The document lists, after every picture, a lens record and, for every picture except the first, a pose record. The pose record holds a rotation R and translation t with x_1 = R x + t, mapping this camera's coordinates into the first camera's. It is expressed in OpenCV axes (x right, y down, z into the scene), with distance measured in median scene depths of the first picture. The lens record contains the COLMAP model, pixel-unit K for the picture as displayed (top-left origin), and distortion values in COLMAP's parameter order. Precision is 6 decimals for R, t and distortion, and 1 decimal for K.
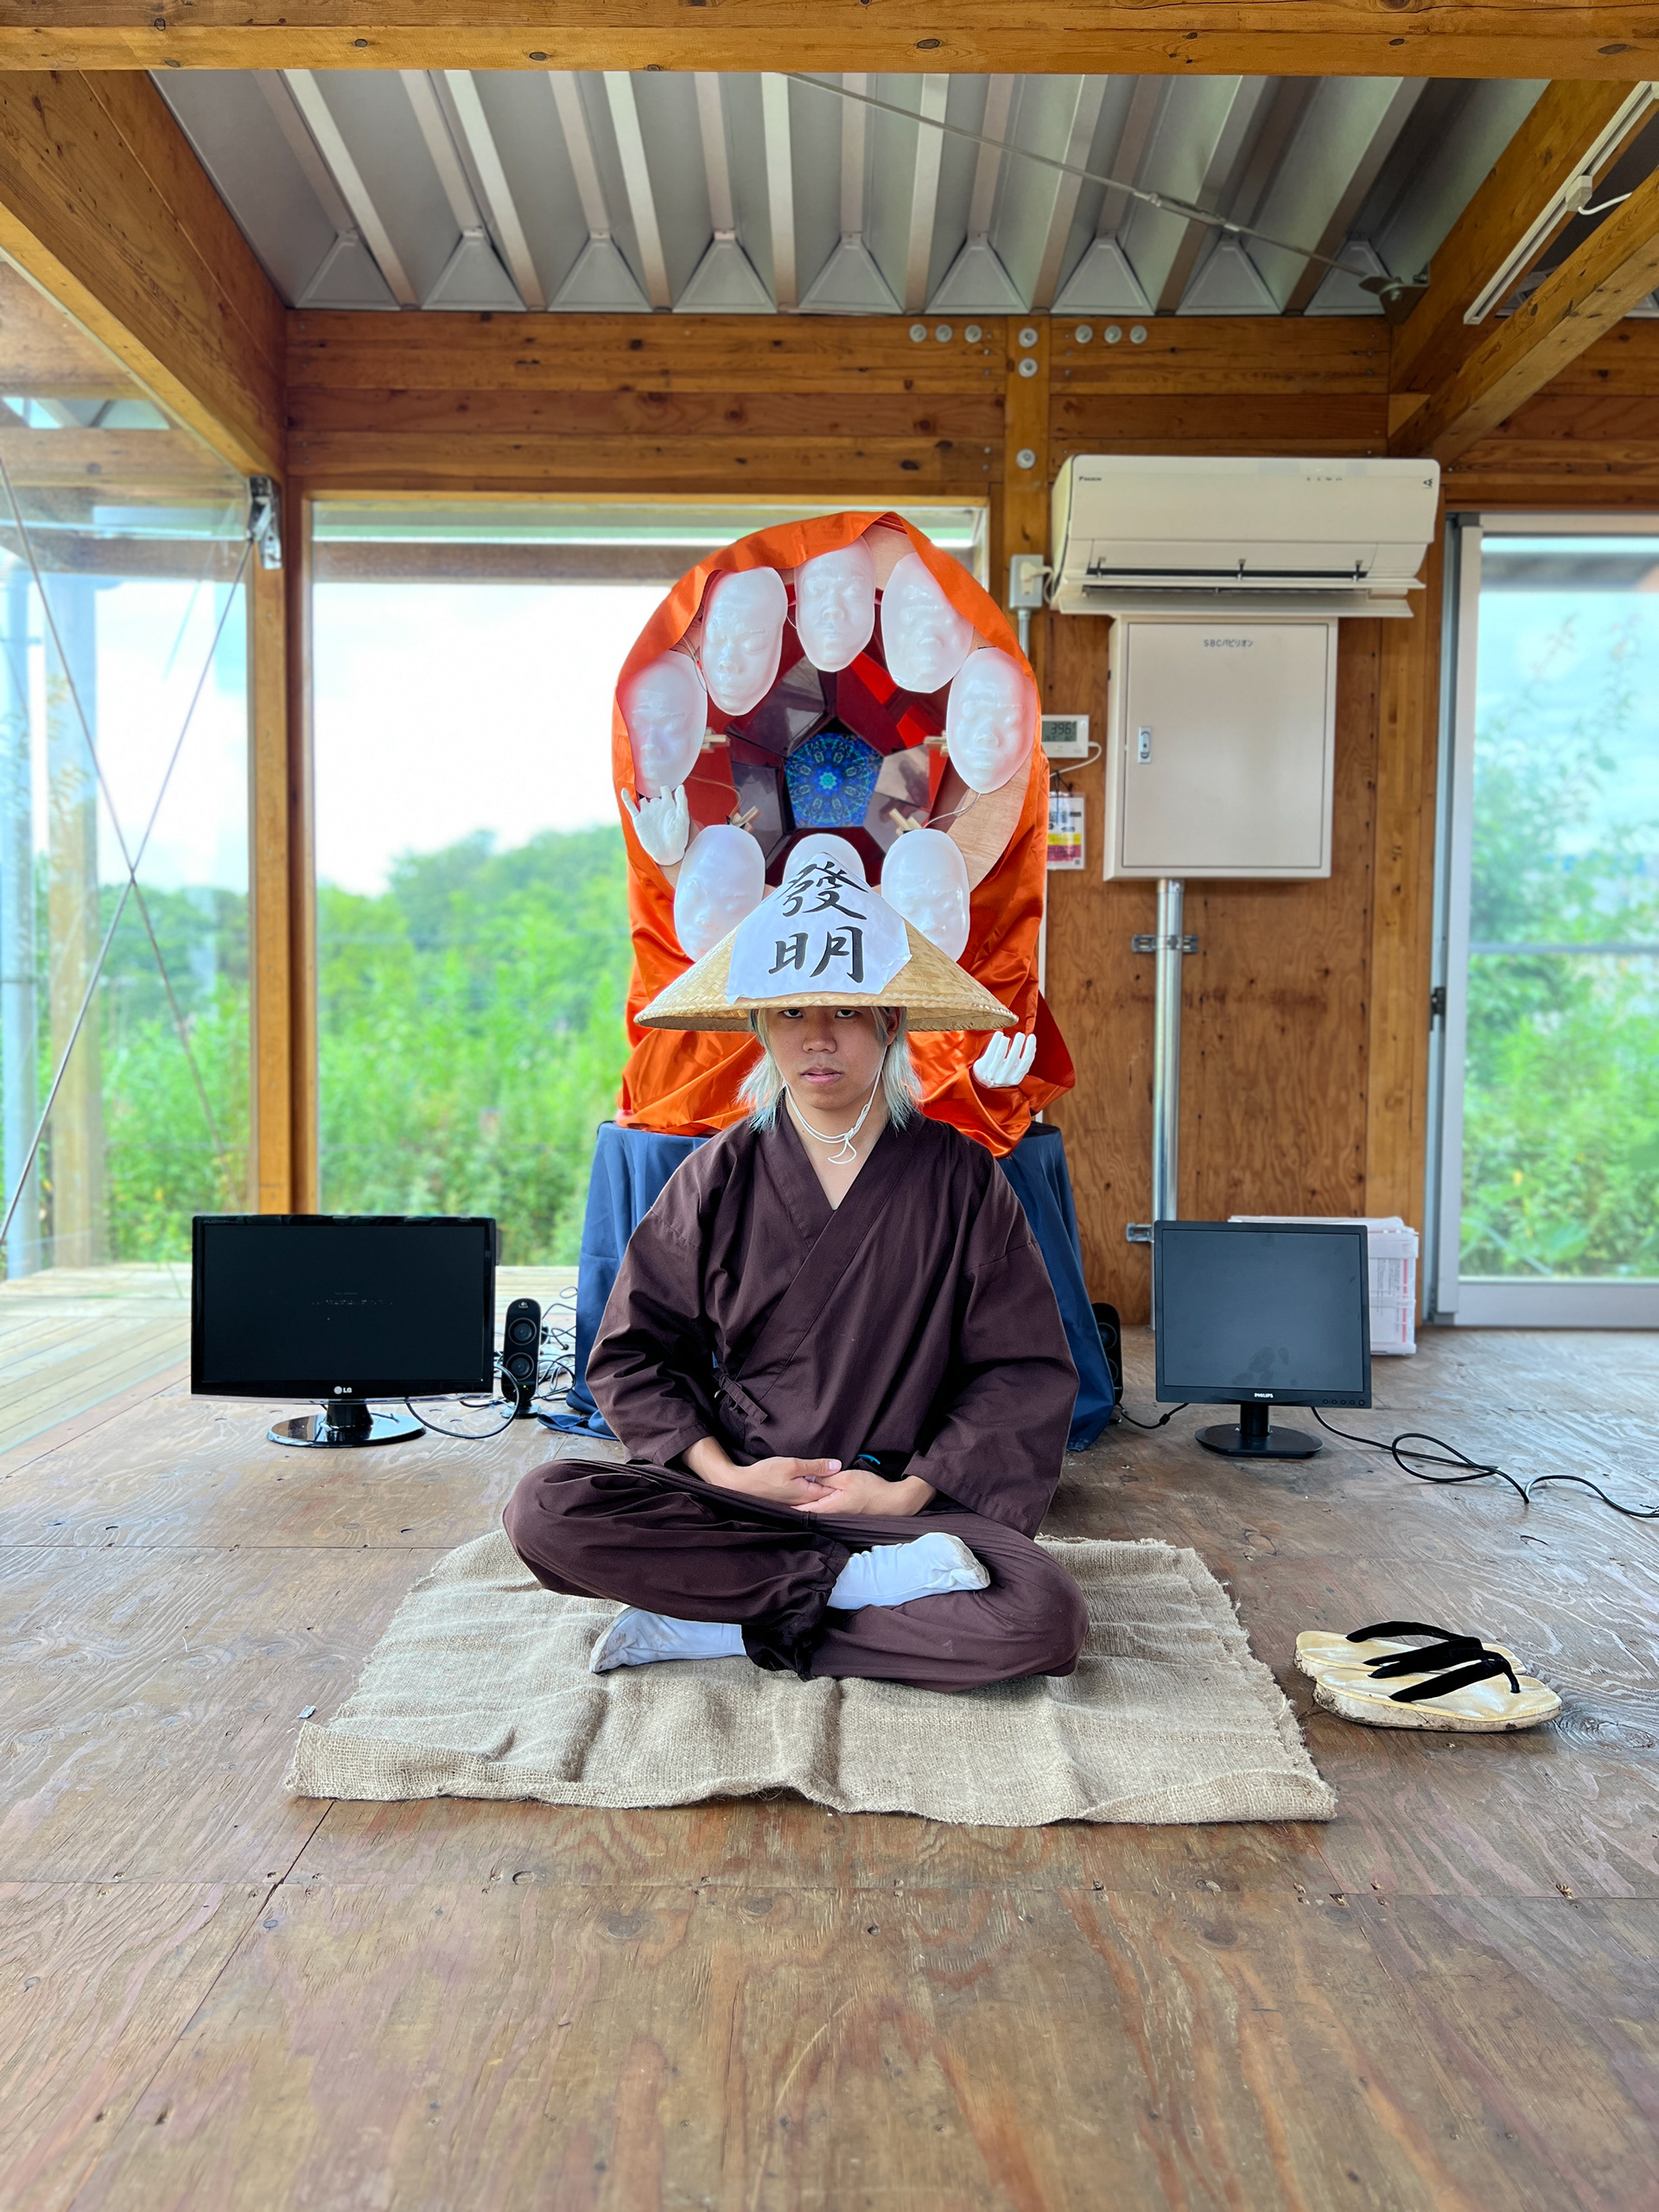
lens RADIAL K [[1647.6, 0, 829.5], [0, 1647.6, 1106.0], [0, 0, 1]] dist [0.003650, 0.000906]
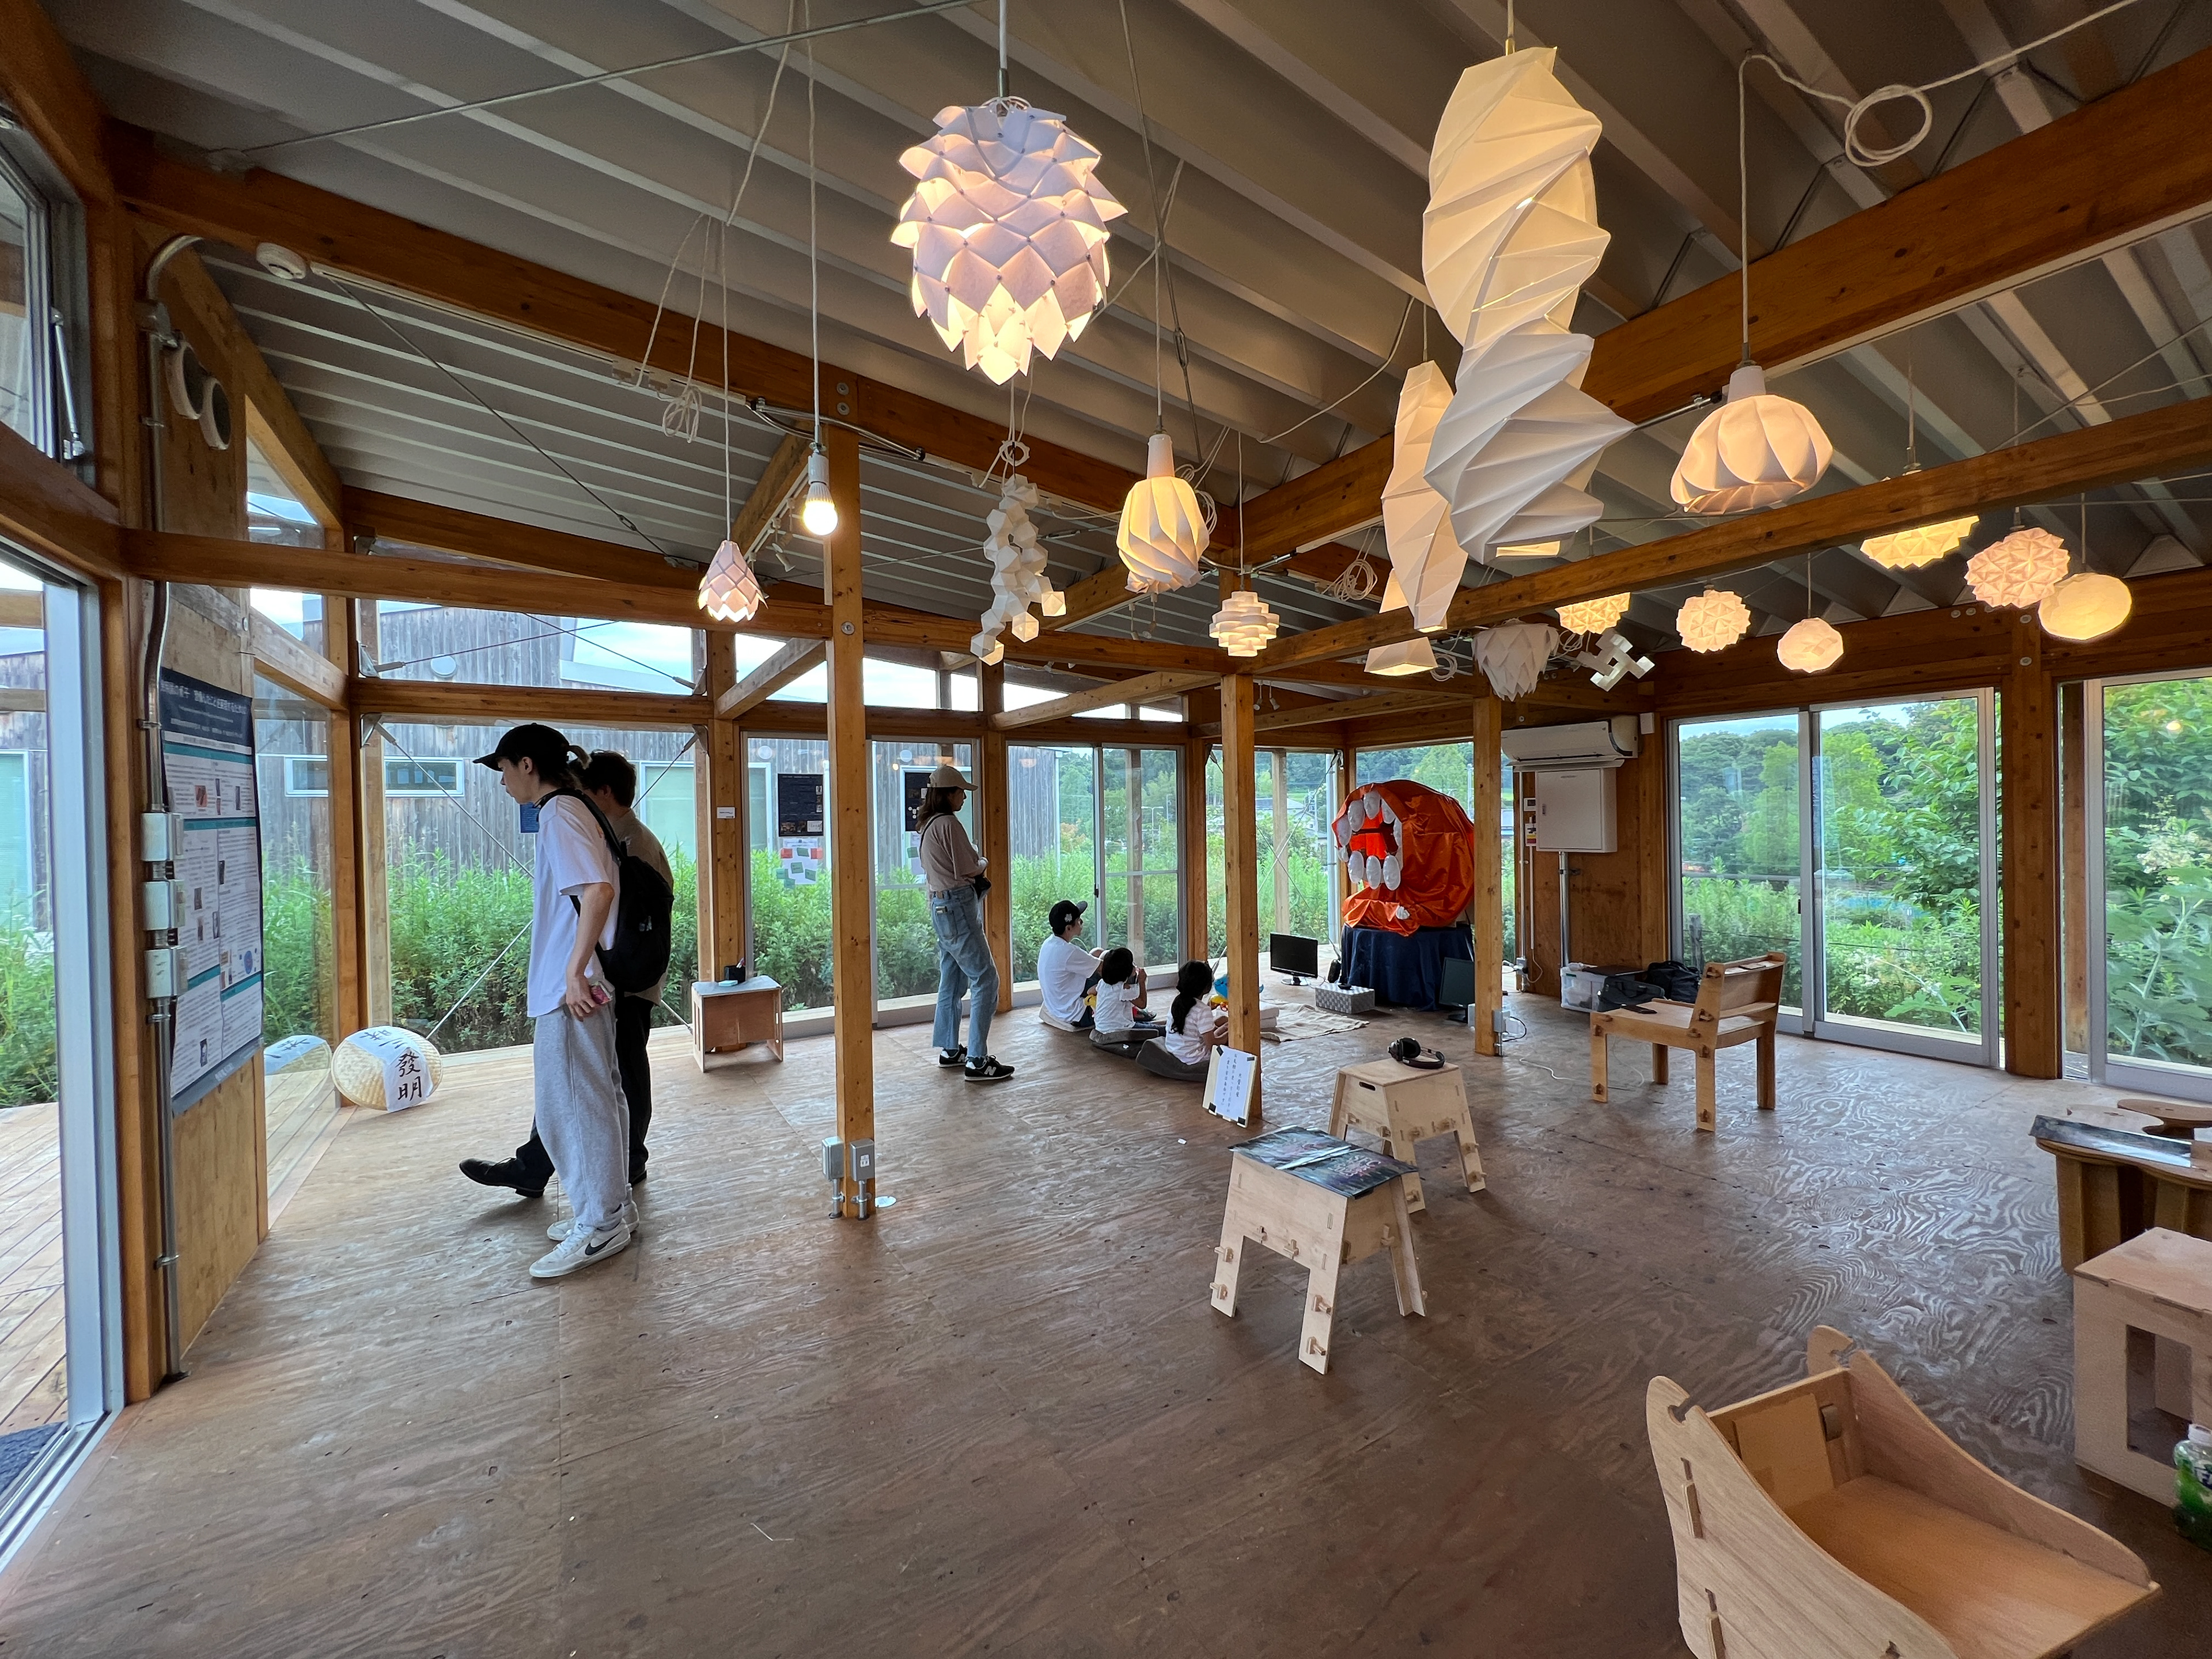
lens RADIAL K [[875.5, 0, 1106.0], [0, 875.5, 829.5], [0, 0, 1]] dist [0.001317, 0.000164]
pose [[0.524617, -0.010303, -0.851276, 1.172110], [-0.018264, 0.999560, -0.023353, -0.127661], [0.851143, 0.027799, 0.524198, -0.585692]]
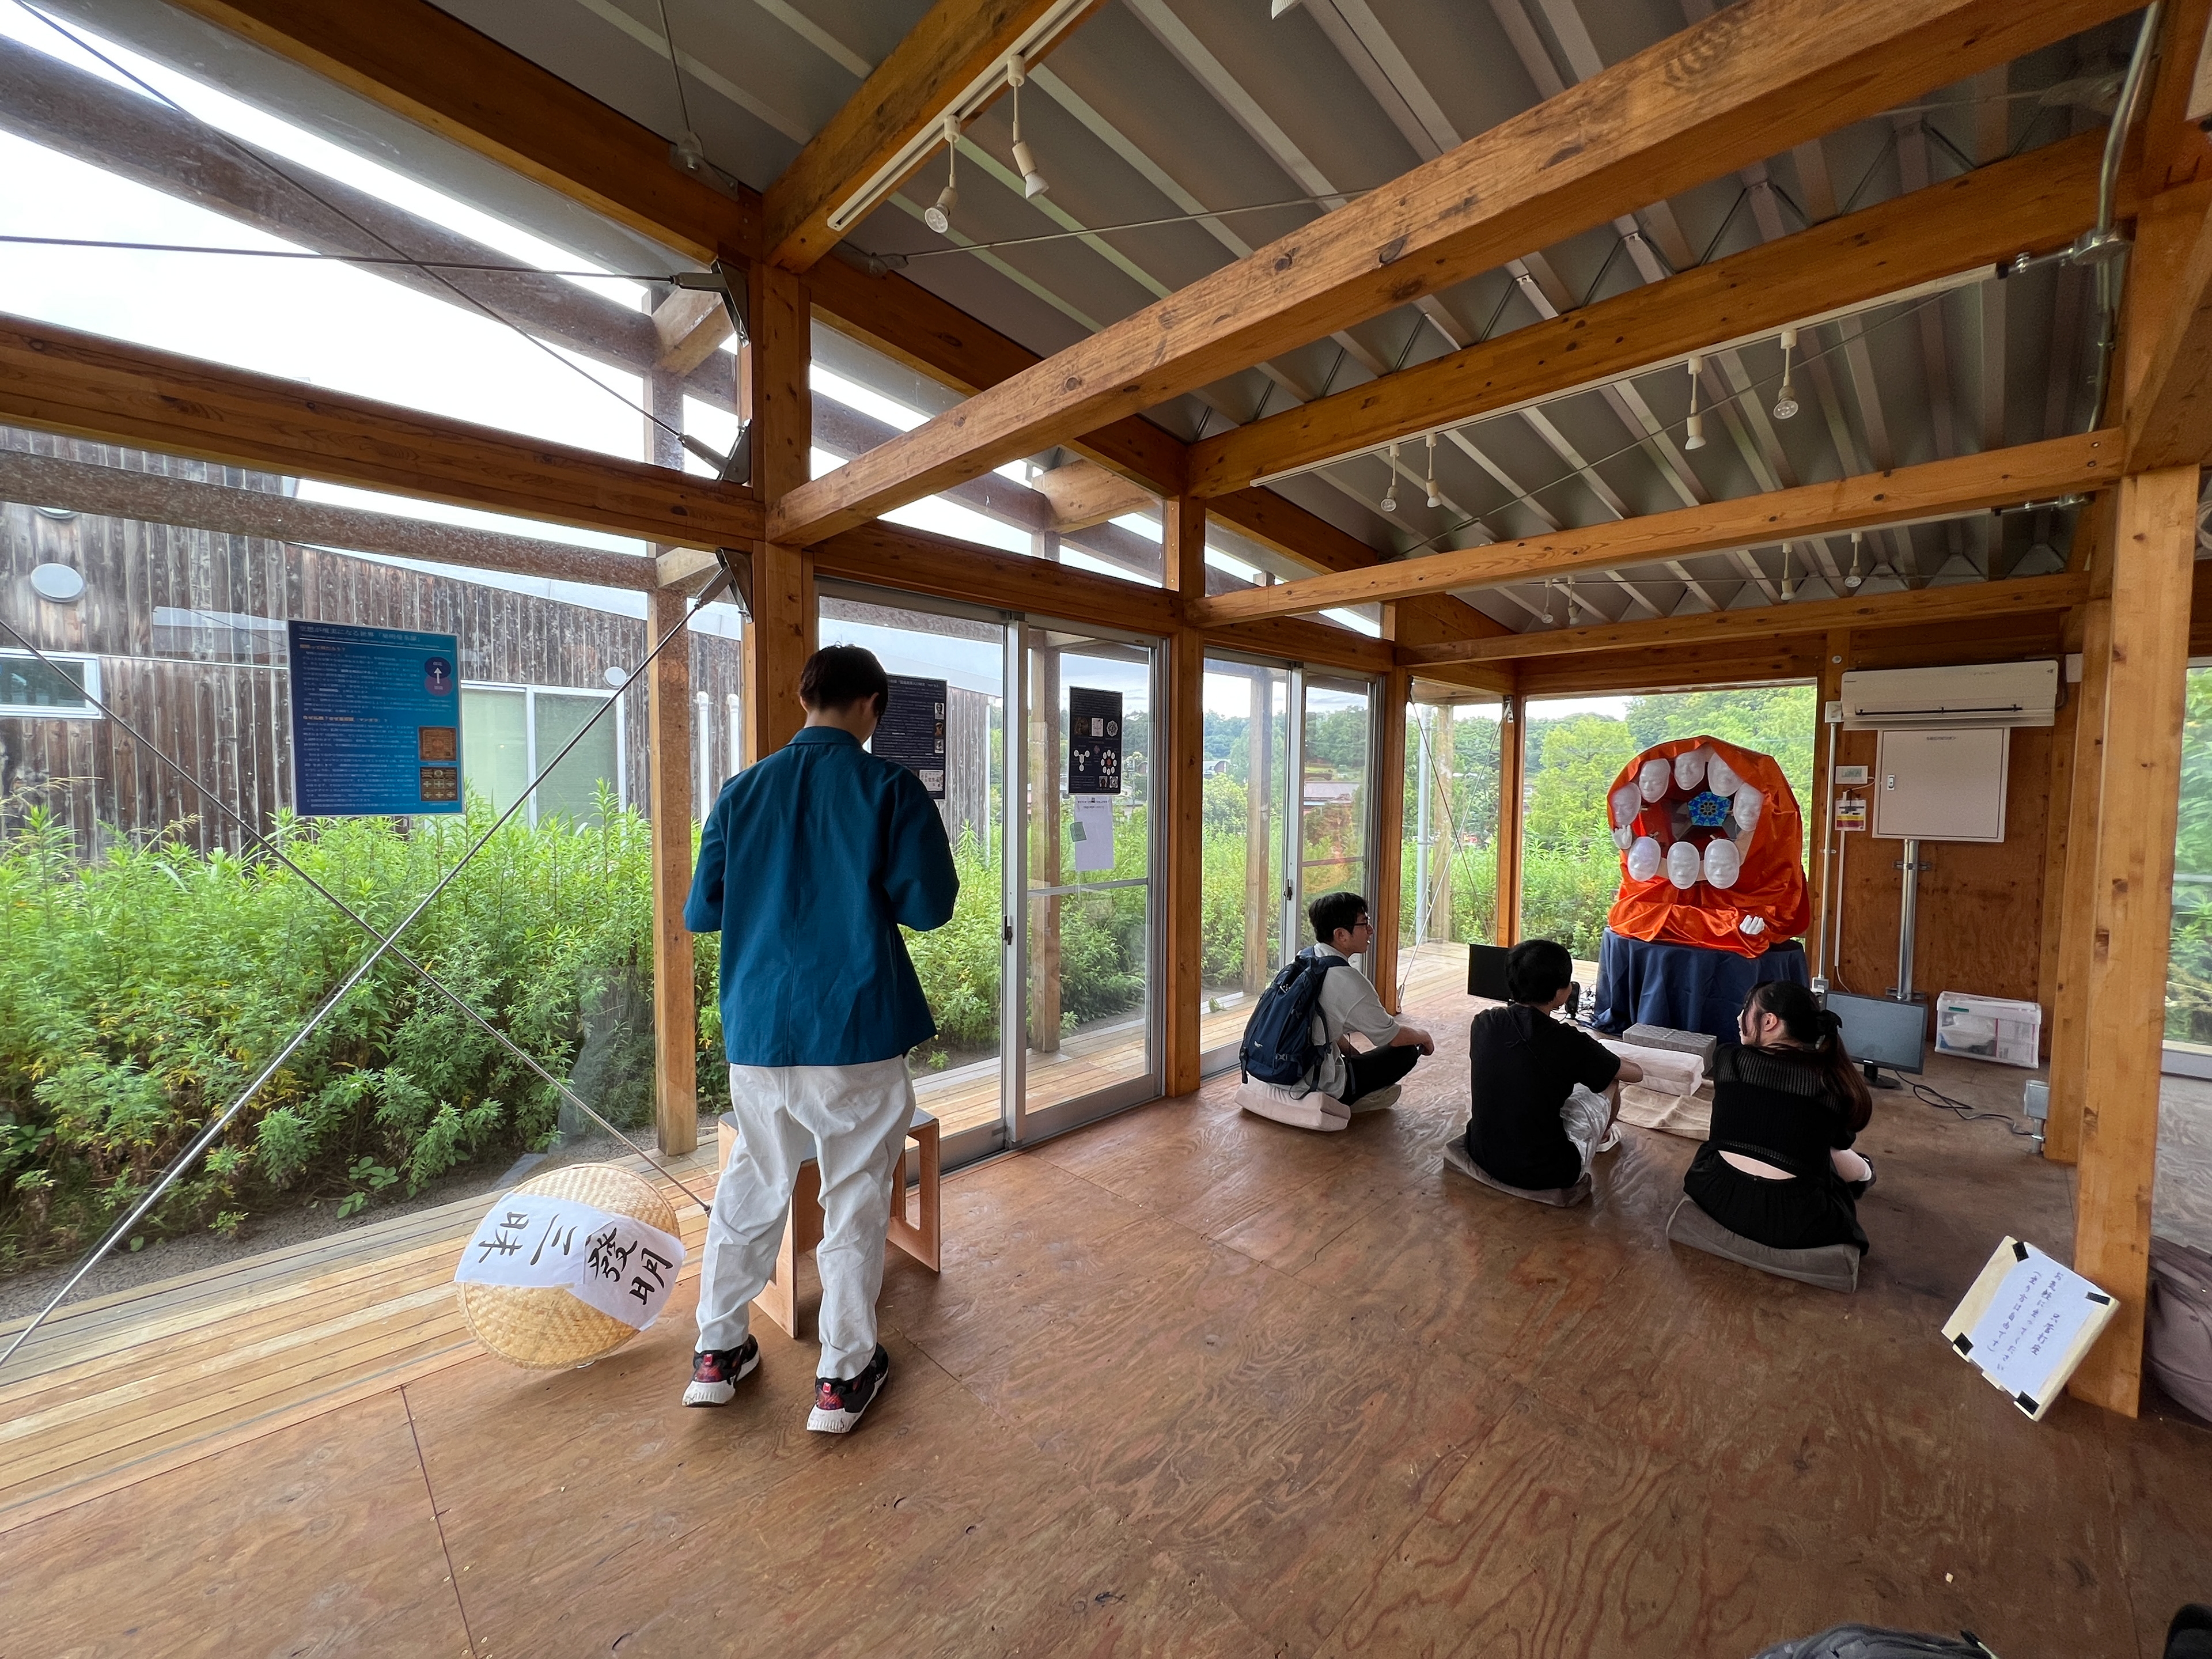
lens RADIAL K [[875.5, 0, 1106.0], [0, 875.5, 829.5], [0, 0, 1]] dist [0.001317, 0.000164]
pose [[0.696861, 0.032445, -0.716472, 0.307156], [-0.033776, 0.999352, 0.012404, -0.130881], [0.716410, 0.015556, 0.697506, -0.653990]]
